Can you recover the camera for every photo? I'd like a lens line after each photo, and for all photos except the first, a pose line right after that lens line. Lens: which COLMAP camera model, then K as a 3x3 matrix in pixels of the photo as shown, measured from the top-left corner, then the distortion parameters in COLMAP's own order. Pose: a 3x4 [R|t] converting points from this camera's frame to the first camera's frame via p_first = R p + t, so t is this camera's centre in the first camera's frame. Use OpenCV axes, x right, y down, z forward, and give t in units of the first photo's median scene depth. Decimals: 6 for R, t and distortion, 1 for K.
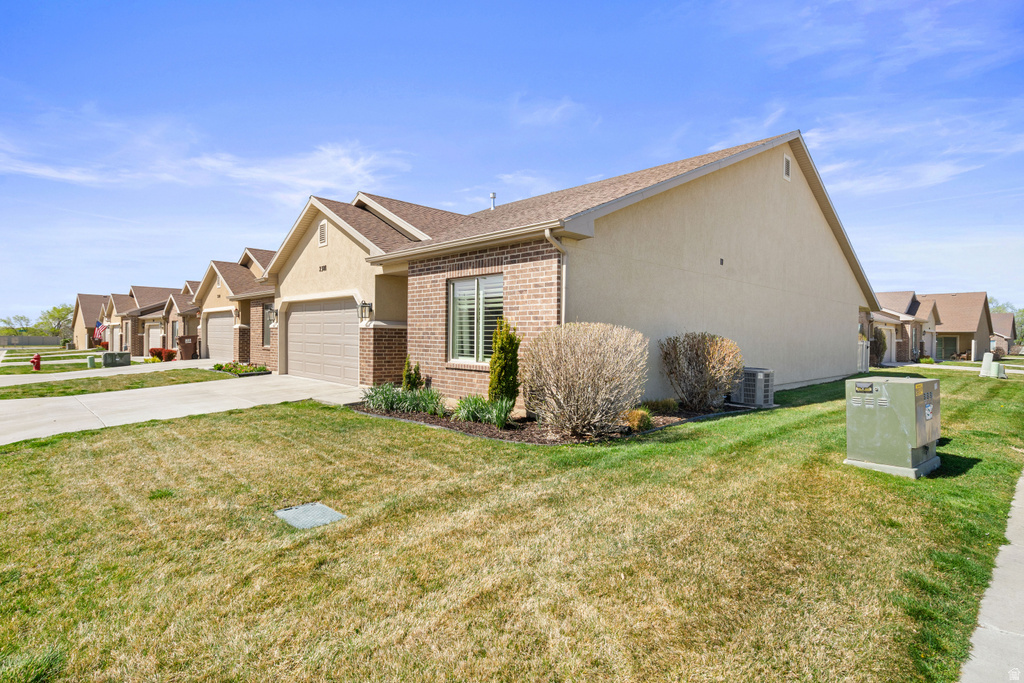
lens RADIAL K [[523.7, 0, 511.2], [0, 523.7, 337.9], [0, 0, 1]] dist [-0.001075, 0.001070]
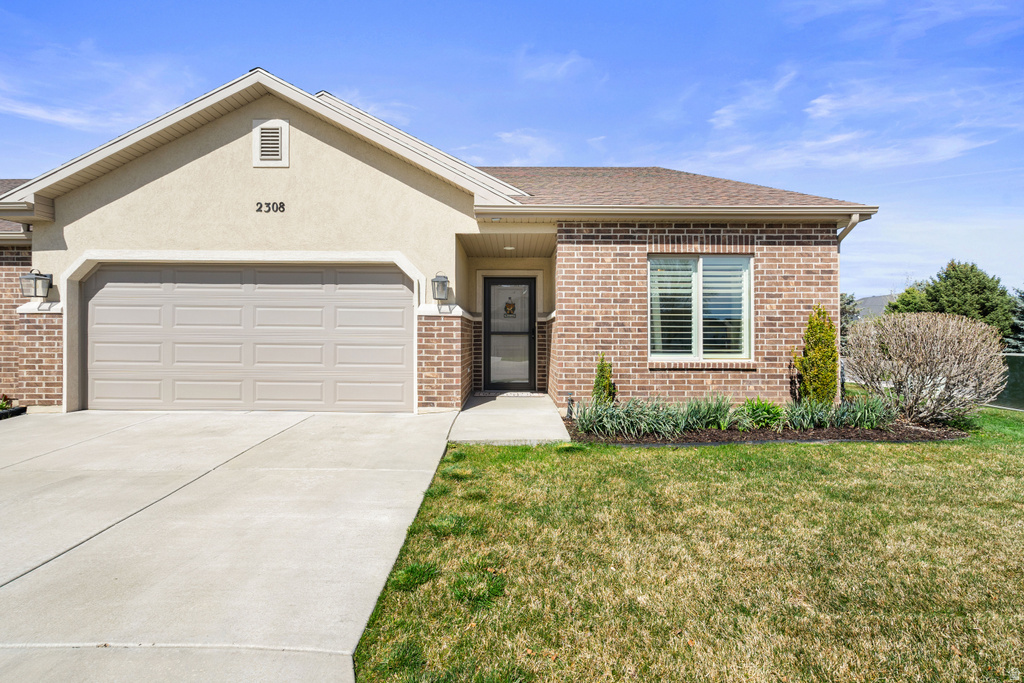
lens RADIAL K [[468.6, 0, 540.4], [0, 468.6, 328.2], [0, 0, 1]] dist [-0.004299, 0.002131]
pose [[0.692438, 0.001932, 0.721475, -0.766610], [0.008462, 0.999906, -0.010799, 0.003594], [-0.721428, 0.013583, 0.692356, 0.672719]]
